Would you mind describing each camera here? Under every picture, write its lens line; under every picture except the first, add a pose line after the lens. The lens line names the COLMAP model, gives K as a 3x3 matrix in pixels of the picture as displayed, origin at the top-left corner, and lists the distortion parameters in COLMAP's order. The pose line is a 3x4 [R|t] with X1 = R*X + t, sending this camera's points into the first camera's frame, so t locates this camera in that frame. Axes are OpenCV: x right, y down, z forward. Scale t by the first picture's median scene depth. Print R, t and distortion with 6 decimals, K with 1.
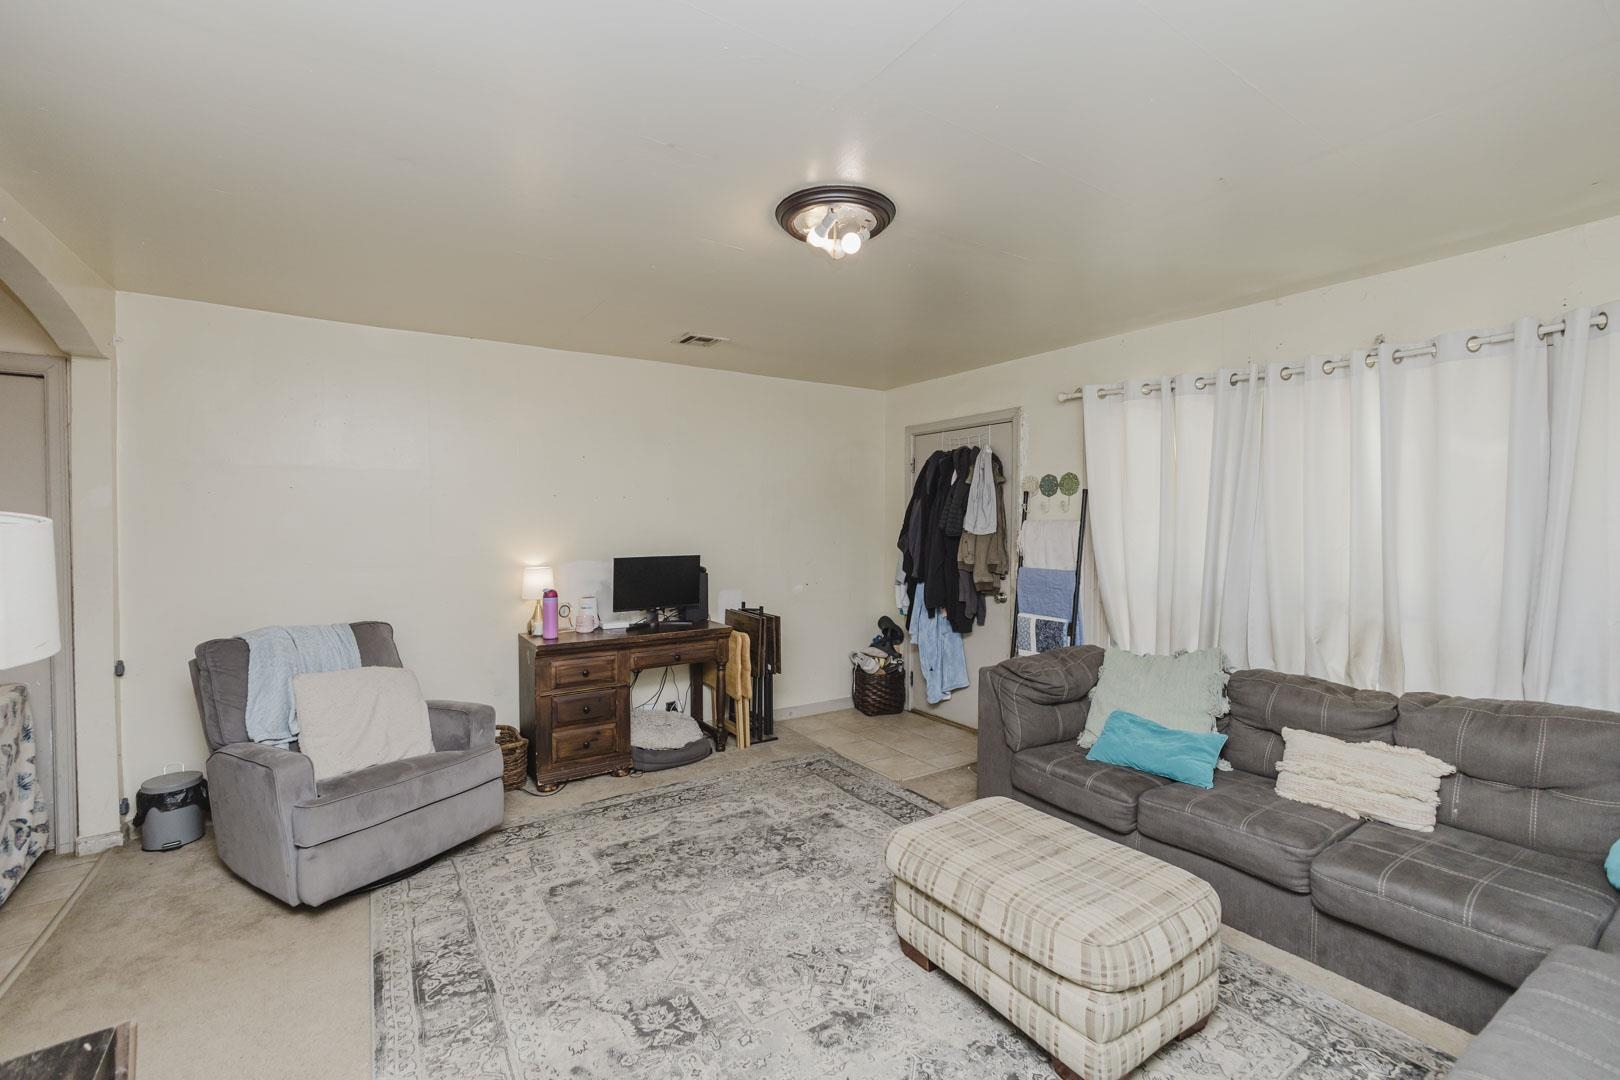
lens RADIAL K [[695.1, 0, 807.8], [0, 695.1, 539.3], [0, 0, 1]] dist [-0.000795, 0.000019]
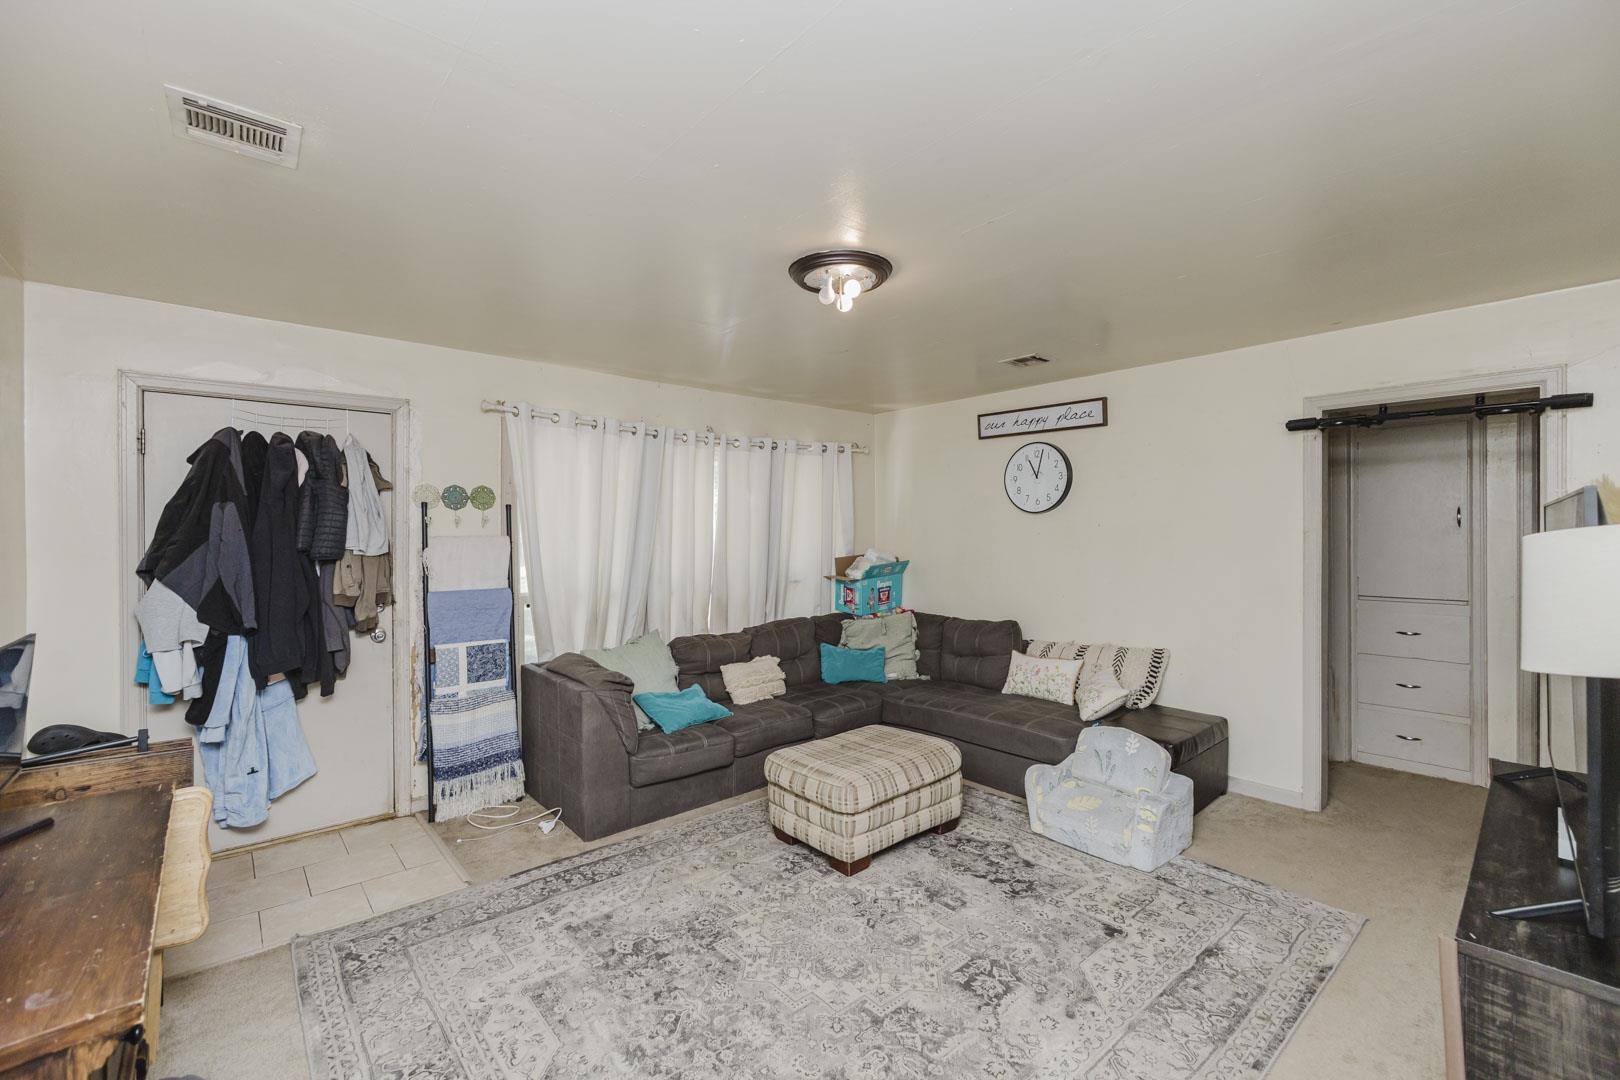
lens RADIAL K [[695.1, 0, 807.8], [0, 695.1, 539.3], [0, 0, 1]] dist [-0.000795, 0.000019]
pose [[-0.135452, -0.008422, 0.990748, -0.713756], [0.030416, 0.999457, 0.012654, -0.024672], [-0.990317, 0.031848, -0.135123, 0.792939]]
